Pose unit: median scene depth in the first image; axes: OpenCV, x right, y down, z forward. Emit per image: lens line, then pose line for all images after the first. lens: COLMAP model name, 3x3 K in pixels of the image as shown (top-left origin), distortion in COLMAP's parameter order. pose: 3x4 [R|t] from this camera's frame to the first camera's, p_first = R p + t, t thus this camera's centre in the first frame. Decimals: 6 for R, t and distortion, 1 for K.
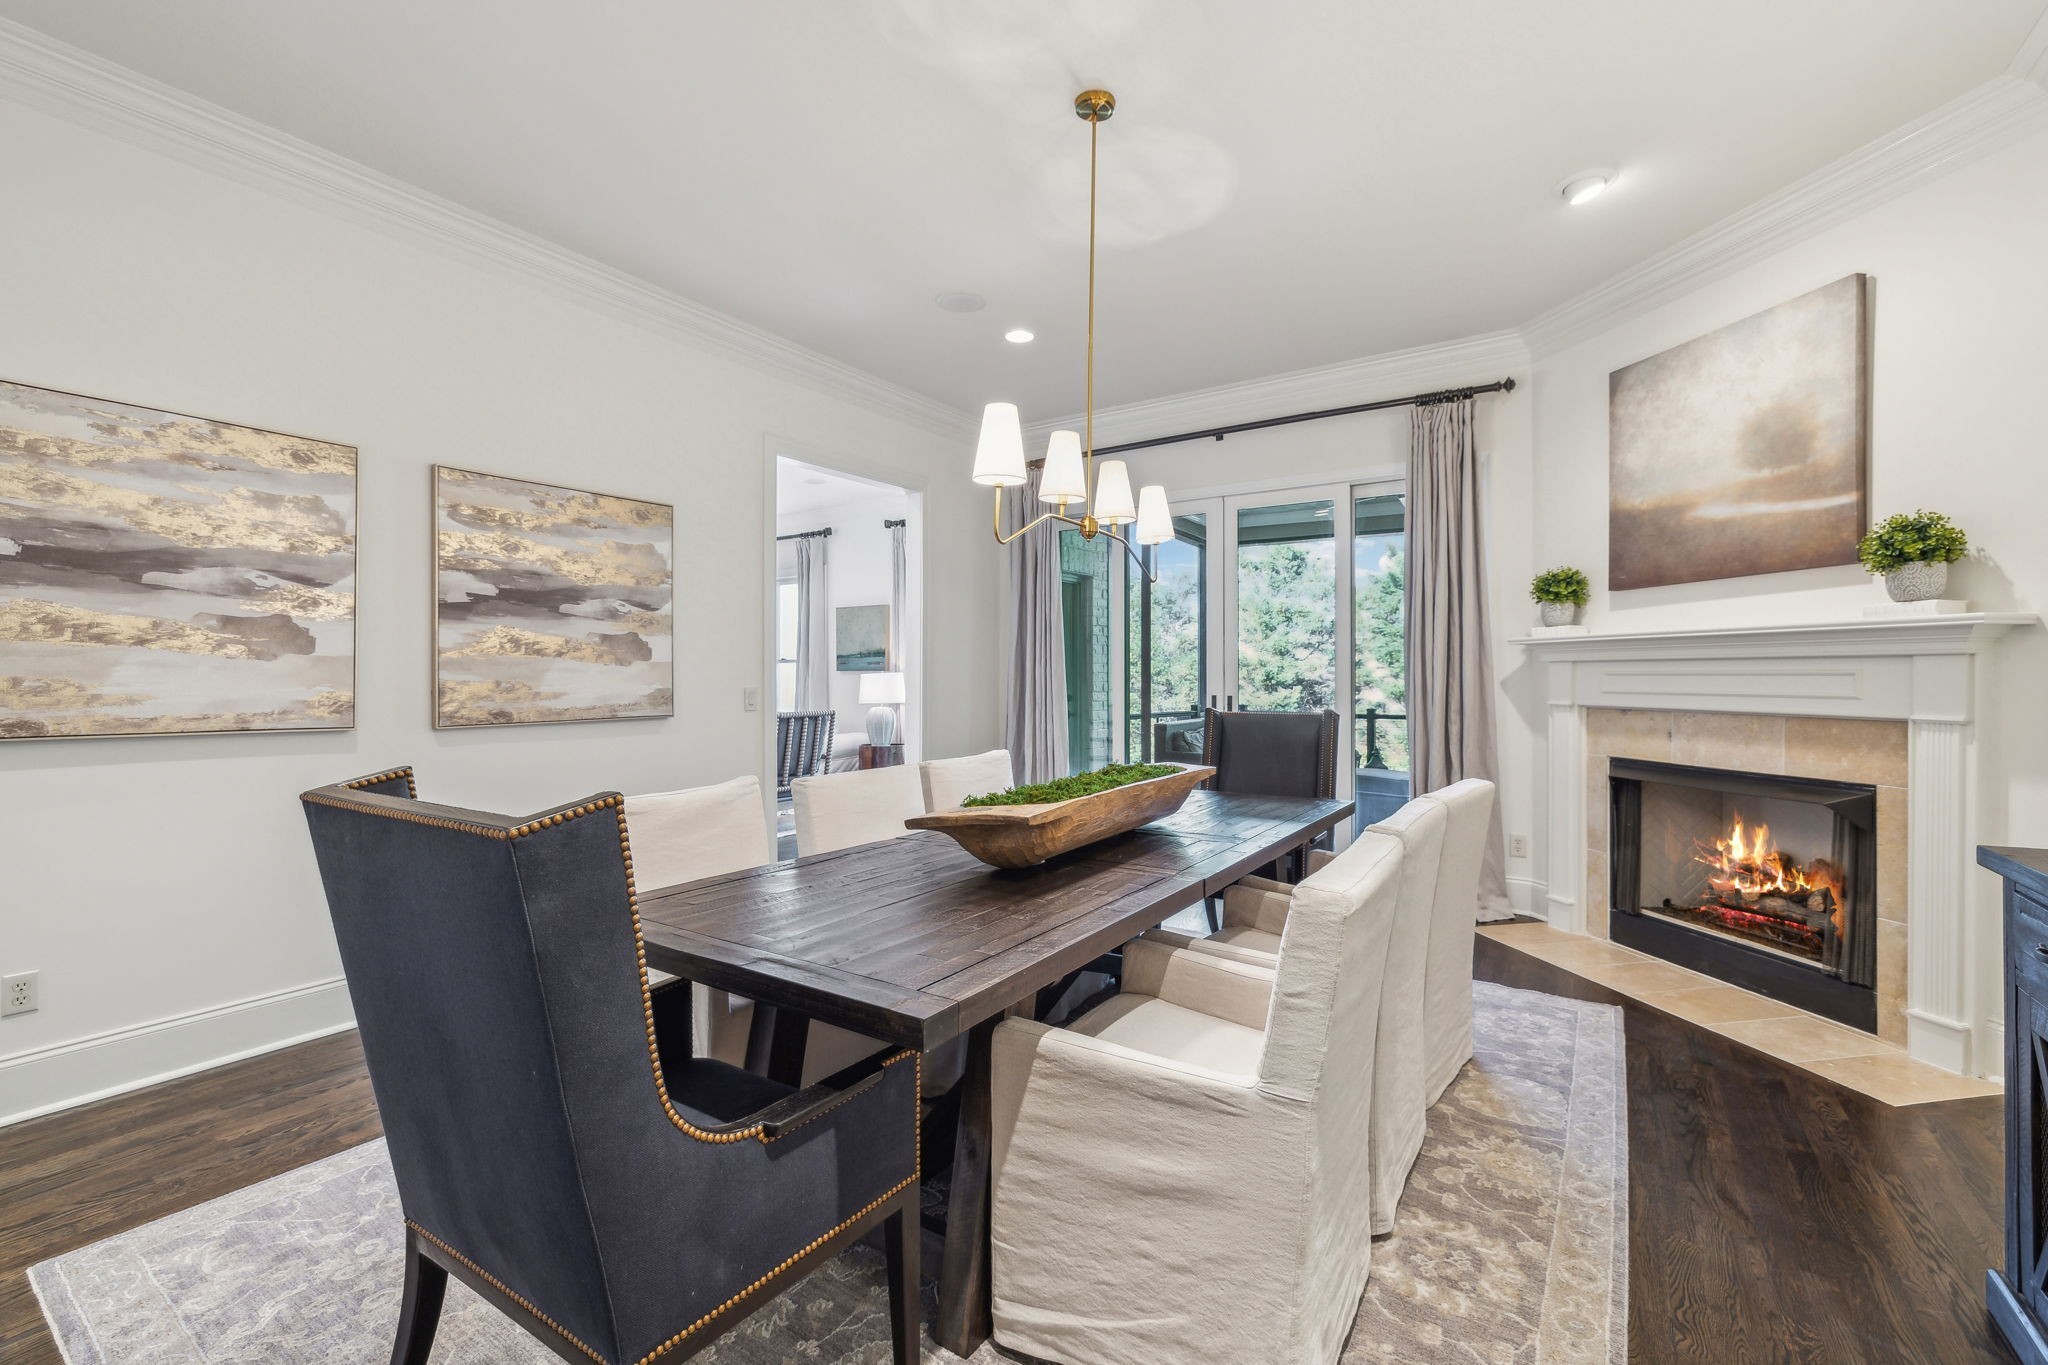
lens RADIAL K [[879.9, 0, 1034.3], [0, 879.9, 676.1], [0, 0, 1]] dist [0.000324, 0.000415]
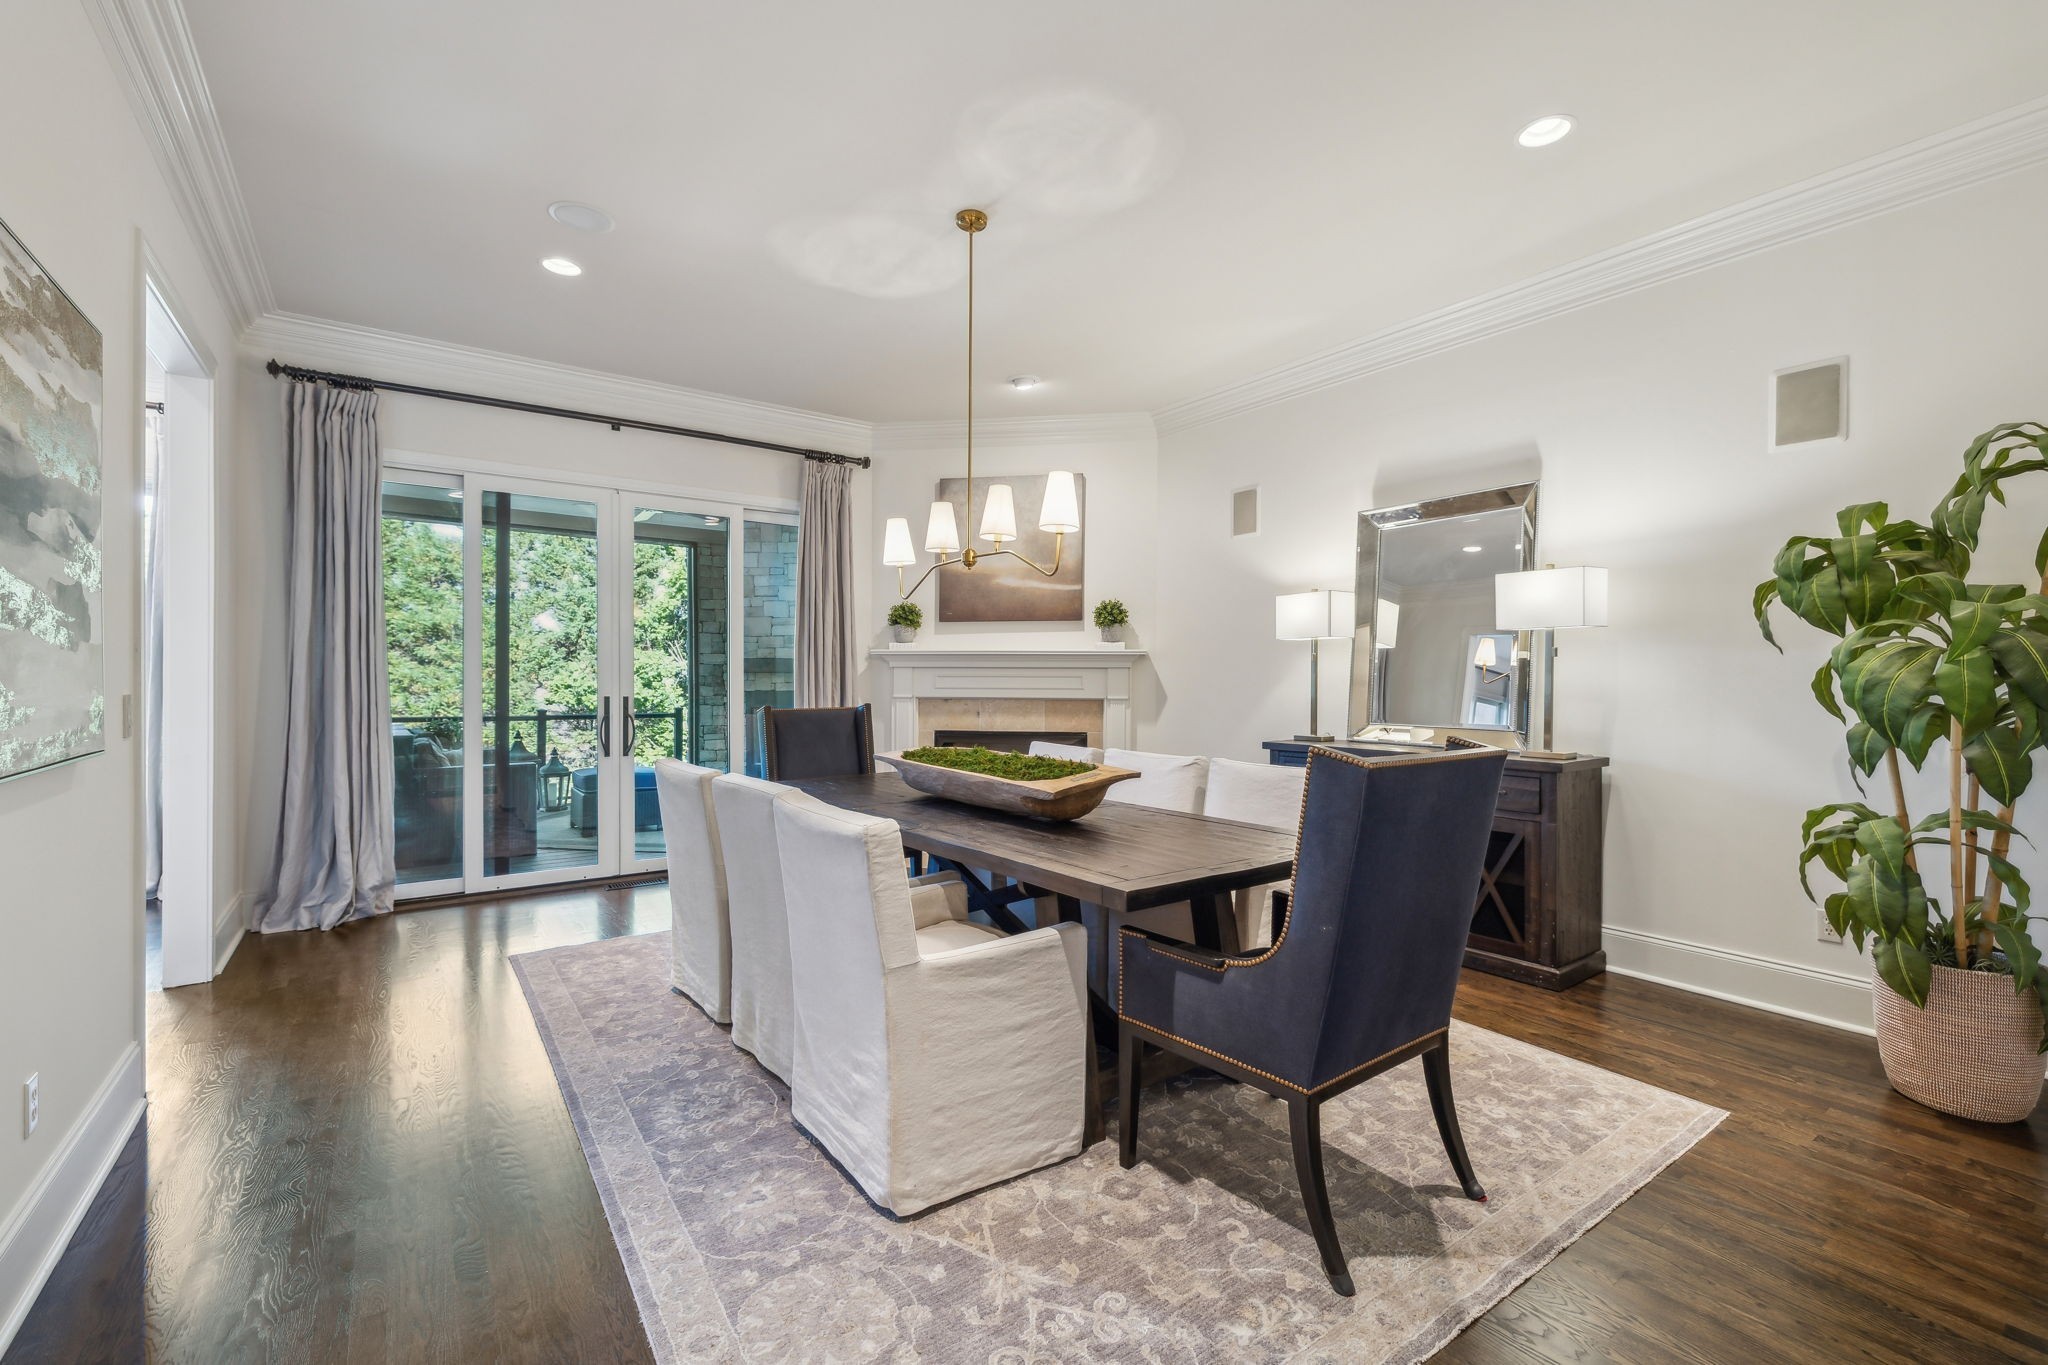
lens RADIAL K [[879.9, 0, 1033.0], [0, 879.9, 680.9], [0, 0, 1]] dist [0.000324, 0.000415]
pose [[0.344156, -0.003884, 0.938905, -0.741722], [-0.005278, 0.999968, 0.006071, -0.004141], [-0.938898, -0.007045, 0.344124, 0.330108]]
